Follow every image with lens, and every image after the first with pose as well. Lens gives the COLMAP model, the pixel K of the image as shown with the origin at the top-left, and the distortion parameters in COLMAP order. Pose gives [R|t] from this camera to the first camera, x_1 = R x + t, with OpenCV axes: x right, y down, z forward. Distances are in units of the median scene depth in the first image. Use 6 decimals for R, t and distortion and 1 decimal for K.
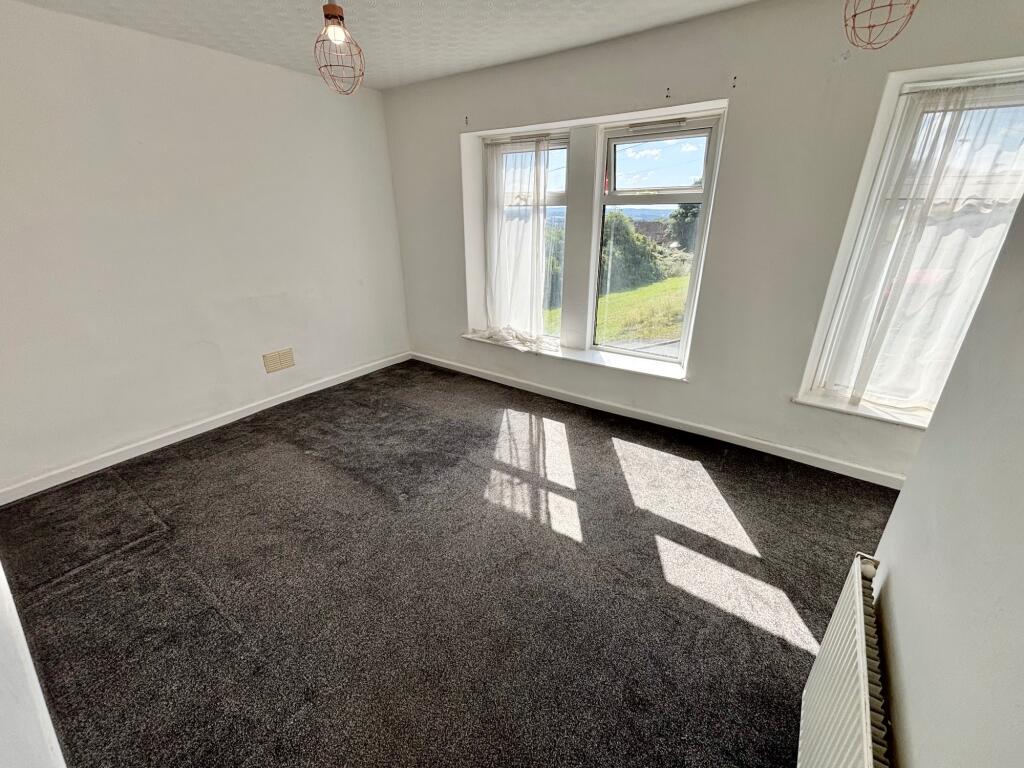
lens RADIAL K [[419.0, 0, 508.8], [0, 419.0, 388.0], [0, 0, 1]] dist [0.012553, -0.000705]
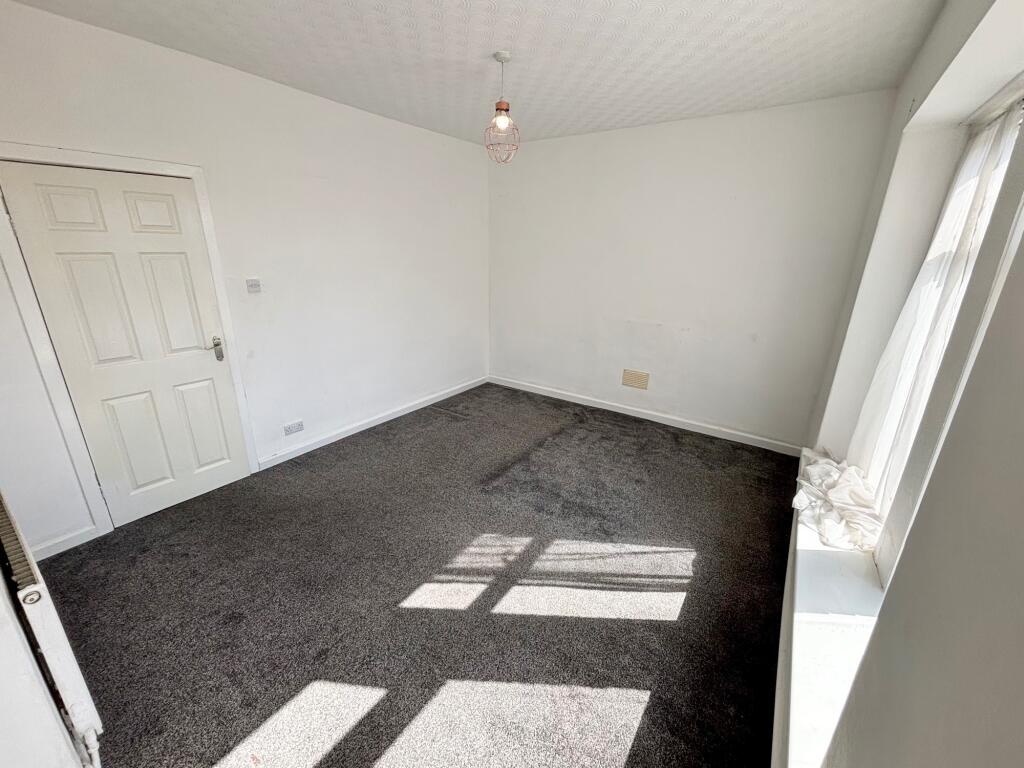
lens RADIAL K [[419.0, 0, 508.2], [0, 419.0, 380.8], [0, 0, 1]] dist [0.012553, -0.000705]
pose [[0.004753, 0.319231, -0.947665, 0.672702], [-0.407468, 0.866052, 0.289695, -0.319629], [0.913207, 0.384766, 0.134193, 0.688607]]
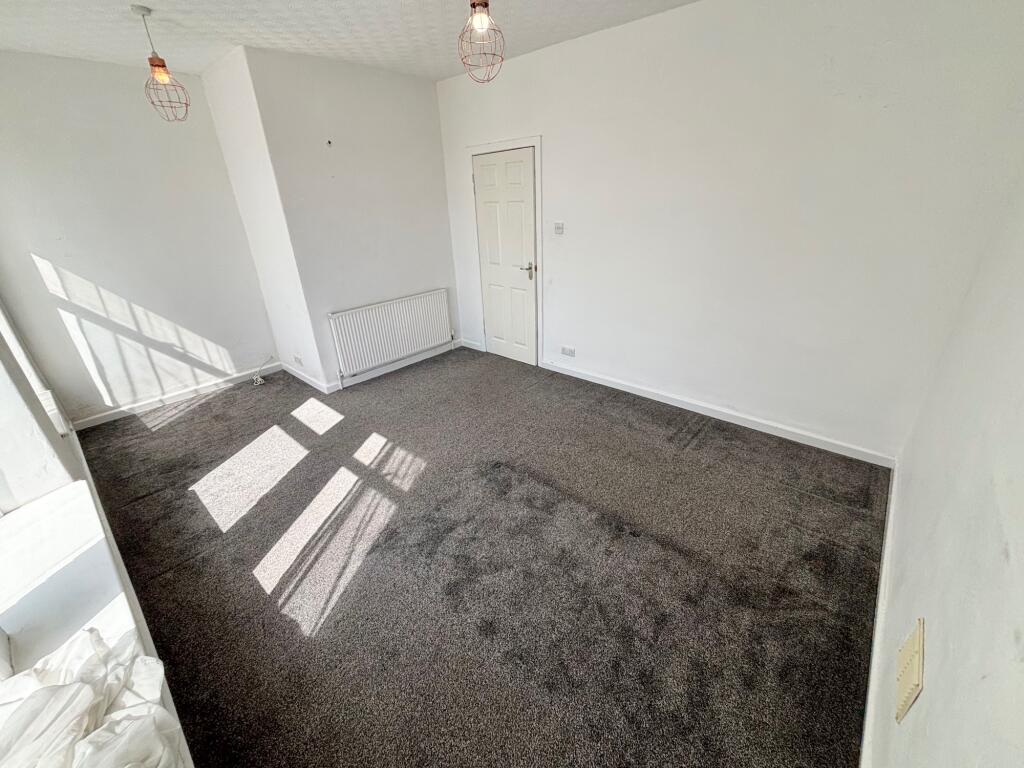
lens RADIAL K [[419.0, 0, 510.3], [0, 419.0, 379.1], [0, 0, 1]] dist [0.012553, -0.000705]
pose [[-0.992781, 0.000218, 0.119940, -0.363671], [0.088075, 0.680116, 0.727794, -0.601378], [-0.081414, 0.733104, -0.675226, 1.381919]]
